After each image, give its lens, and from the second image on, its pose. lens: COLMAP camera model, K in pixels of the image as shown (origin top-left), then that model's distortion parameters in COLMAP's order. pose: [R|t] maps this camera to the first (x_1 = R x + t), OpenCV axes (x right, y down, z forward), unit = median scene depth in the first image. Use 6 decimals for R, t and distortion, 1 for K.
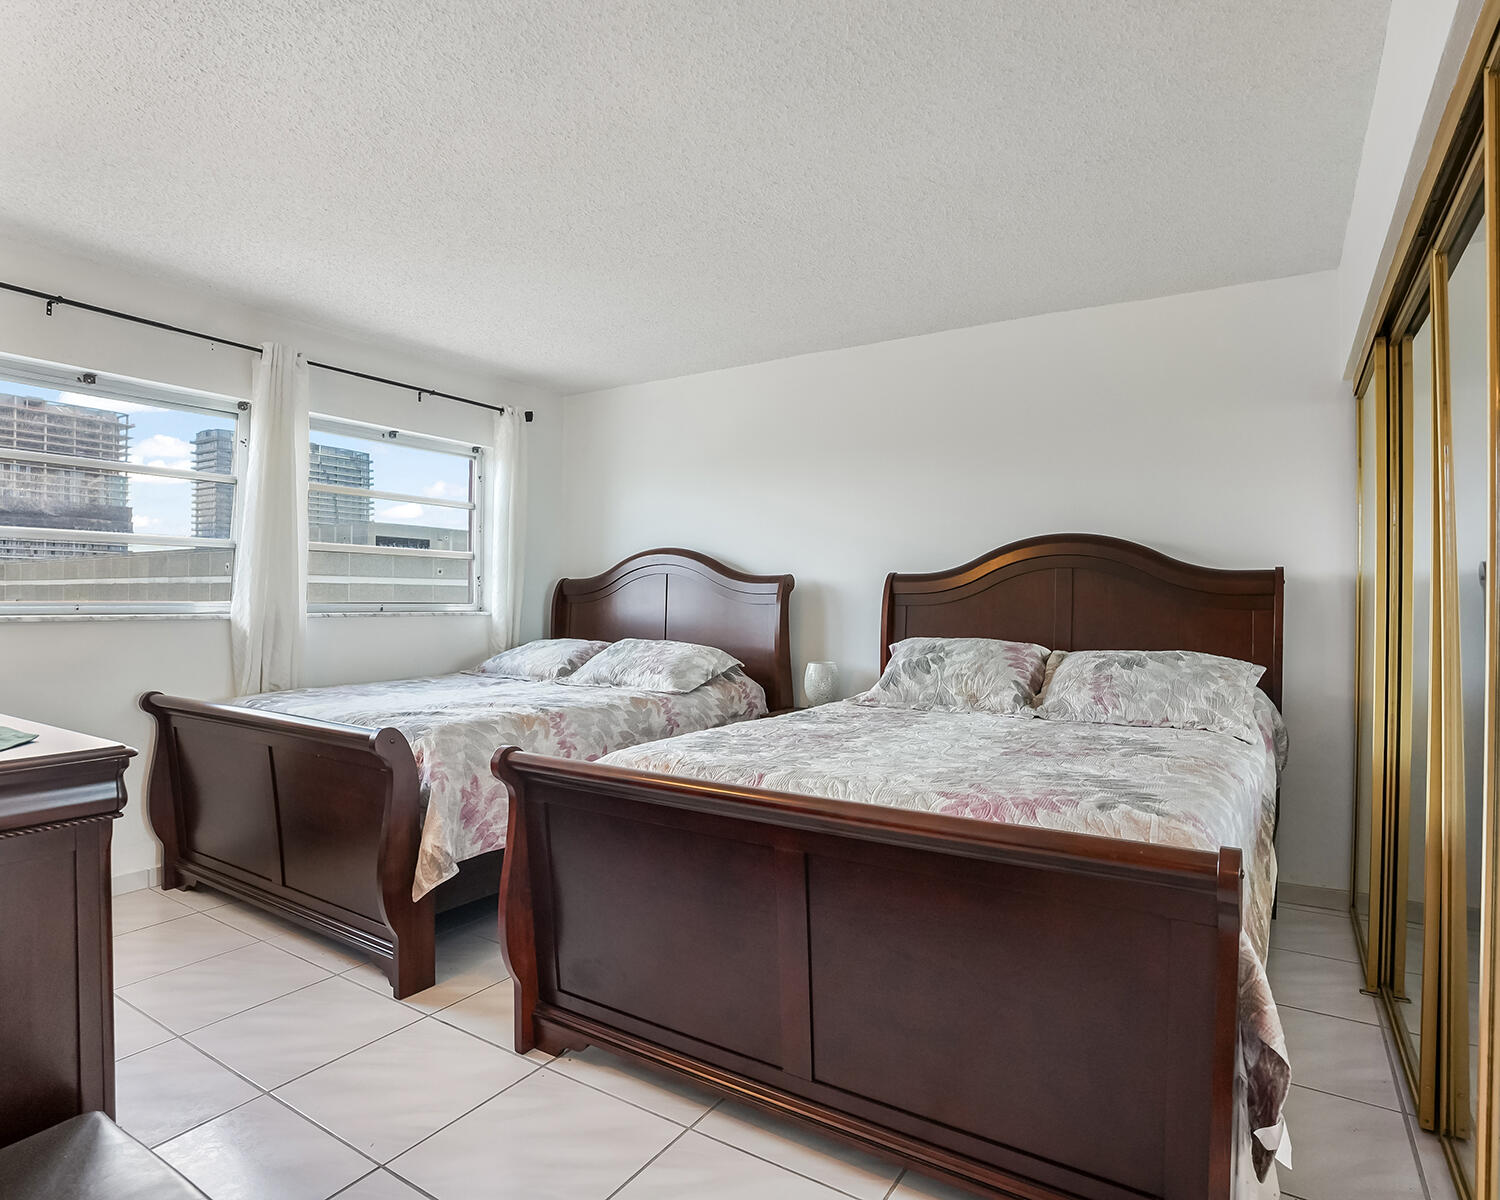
lens RADIAL K [[837.0, 0, 747.1], [0, 837.0, 595.8], [0, 0, 1]] dist [-0.074274, 0.037664]
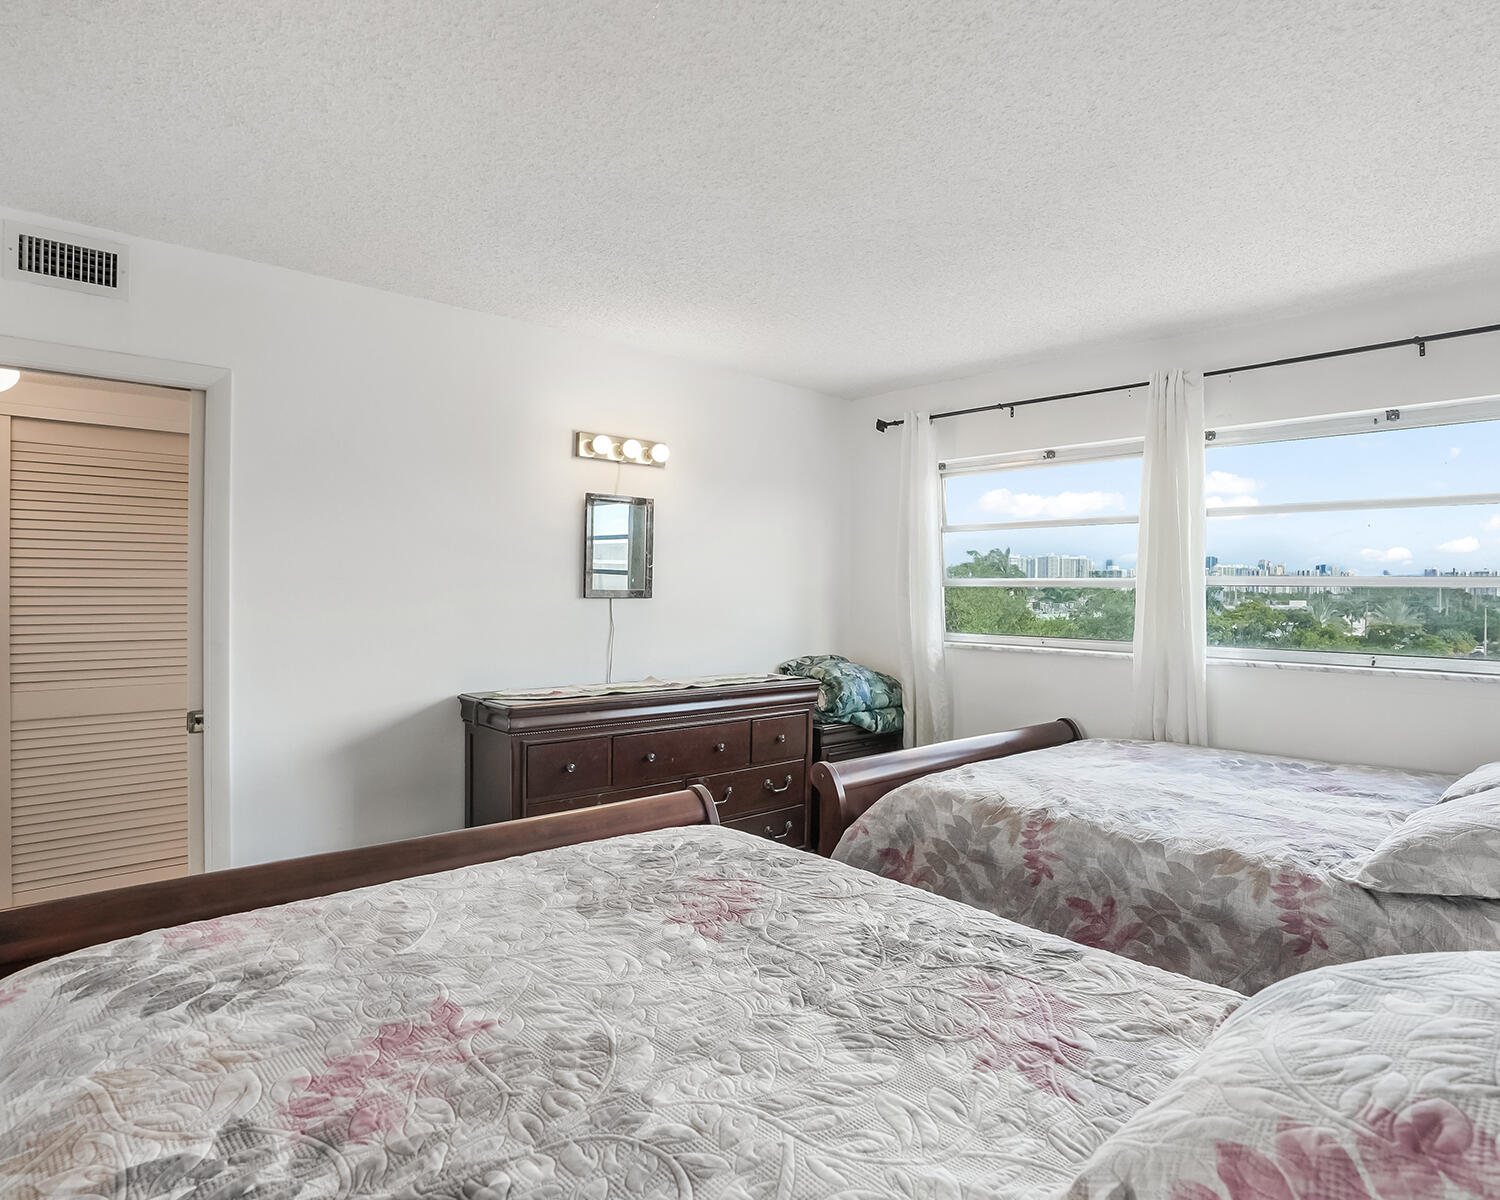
lens RADIAL K [[837.0, 0, 747.1], [0, 837.0, 595.8], [0, 0, 1]] dist [-0.074274, 0.037664]
pose [[-0.257829, -0.002777, -0.966187, 0.504289], [-0.011140, 0.999938, 0.000098, -0.048862], [0.966126, 0.010789, -0.257844, 0.870594]]
